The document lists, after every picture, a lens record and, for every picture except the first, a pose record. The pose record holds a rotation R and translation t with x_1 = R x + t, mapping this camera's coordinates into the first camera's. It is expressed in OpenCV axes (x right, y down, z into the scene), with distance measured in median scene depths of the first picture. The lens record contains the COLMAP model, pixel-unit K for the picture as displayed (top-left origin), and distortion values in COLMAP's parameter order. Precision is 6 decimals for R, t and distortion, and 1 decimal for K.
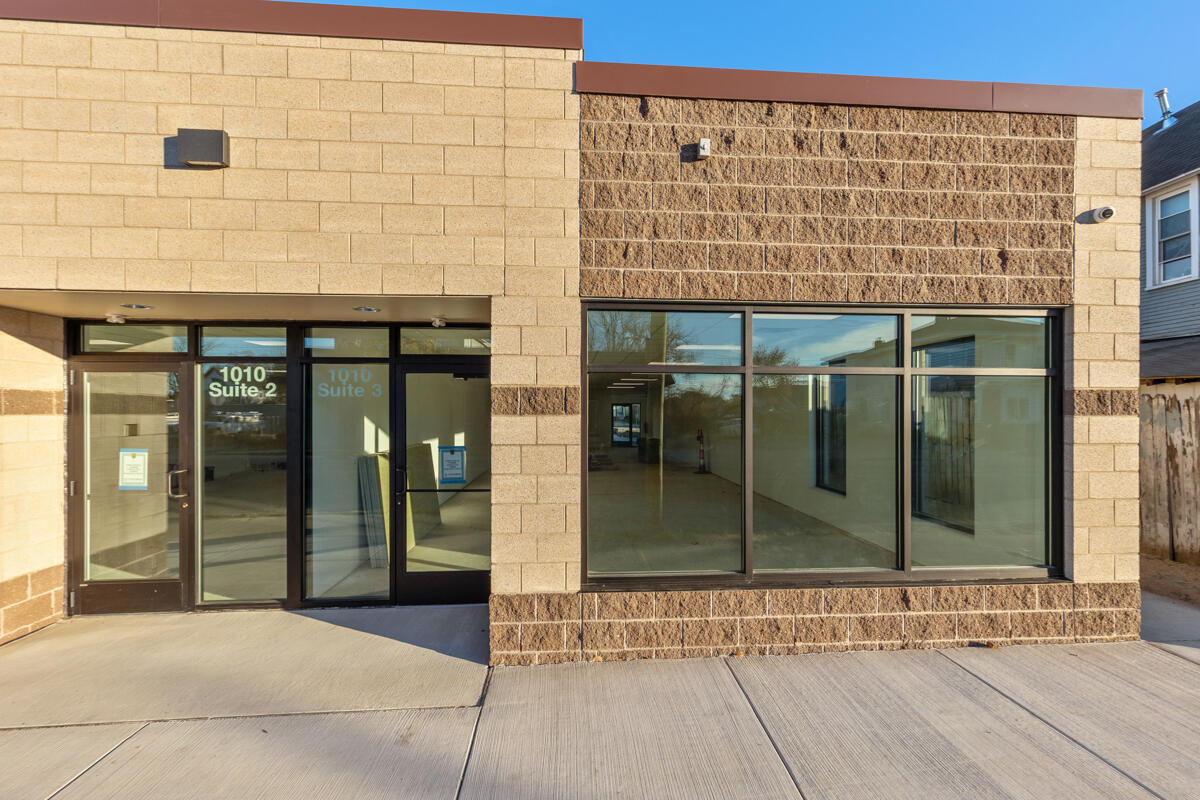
lens RADIAL K [[542.8, 0, 609.9], [0, 542.8, 411.8], [0, 0, 1]] dist [0.007229, -0.001195]
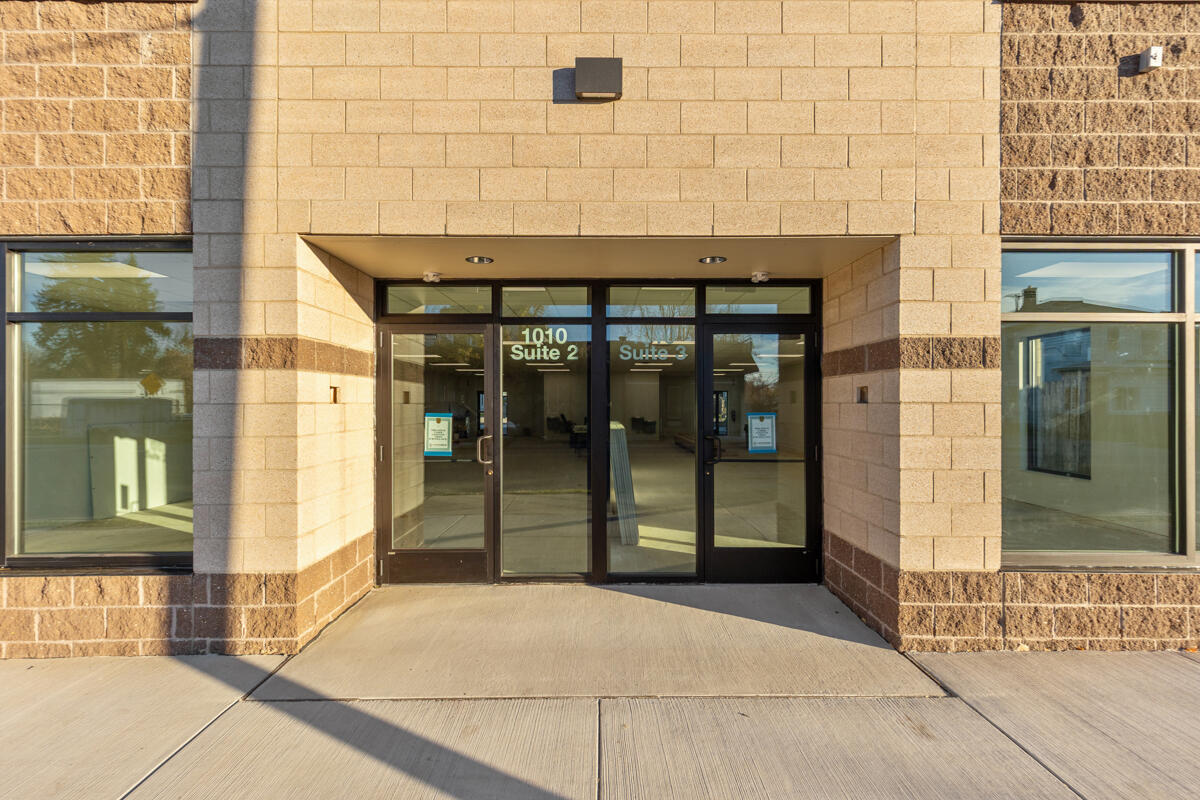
lens RADIAL K [[542.8, 0, 604.3], [0, 542.8, 403.8], [0, 0, 1]] dist [0.007229, -0.001195]
pose [[0.997576, 0.000723, -0.069588, -0.623409], [-0.000874, 0.999997, -0.002137, 0.063684], [0.069586, 0.002192, 0.997574, 0.076832]]
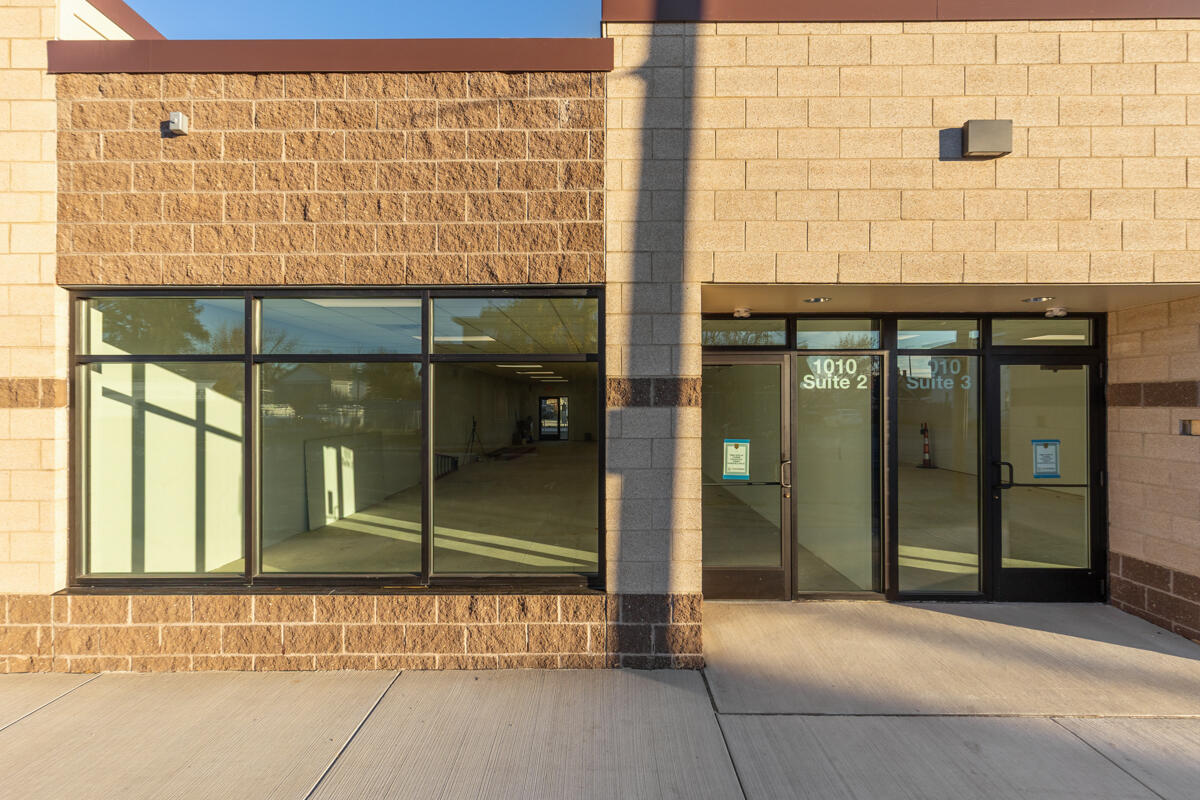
lens RADIAL K [[542.8, 0, 596.9], [0, 542.8, 401.9], [0, 0, 1]] dist [0.007229, -0.001195]
pose [[0.996471, 0.002813, -0.083894, -1.272166], [-0.003090, 0.999990, -0.003173, 0.002169], [0.083884, 0.003421, 0.996470, -0.046763]]
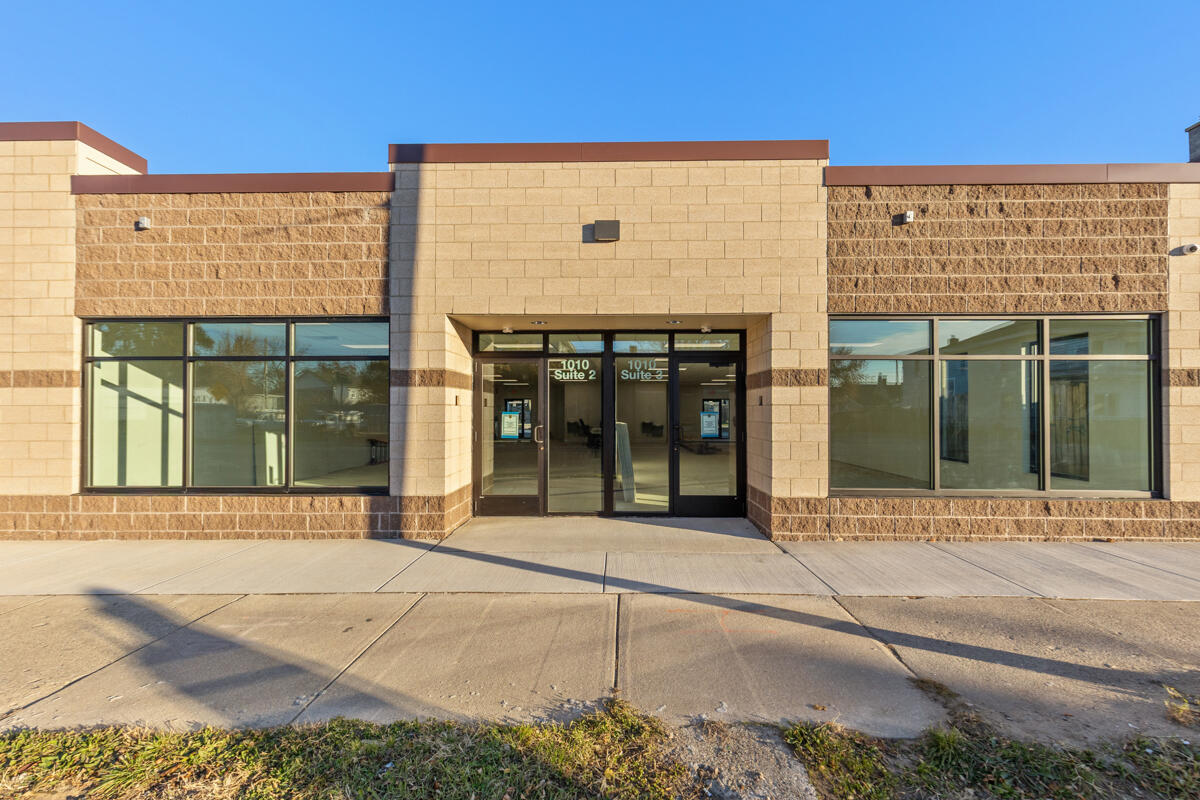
lens RADIAL K [[542.8, 0, 602.6], [0, 542.8, 407.4], [0, 0, 1]] dist [0.007229, -0.001195]
pose [[0.994800, 0.000994, -0.101843, -0.542673], [-0.002237, 0.999924, -0.012091, 0.087899], [0.101824, 0.012256, 0.994727, -0.647263]]
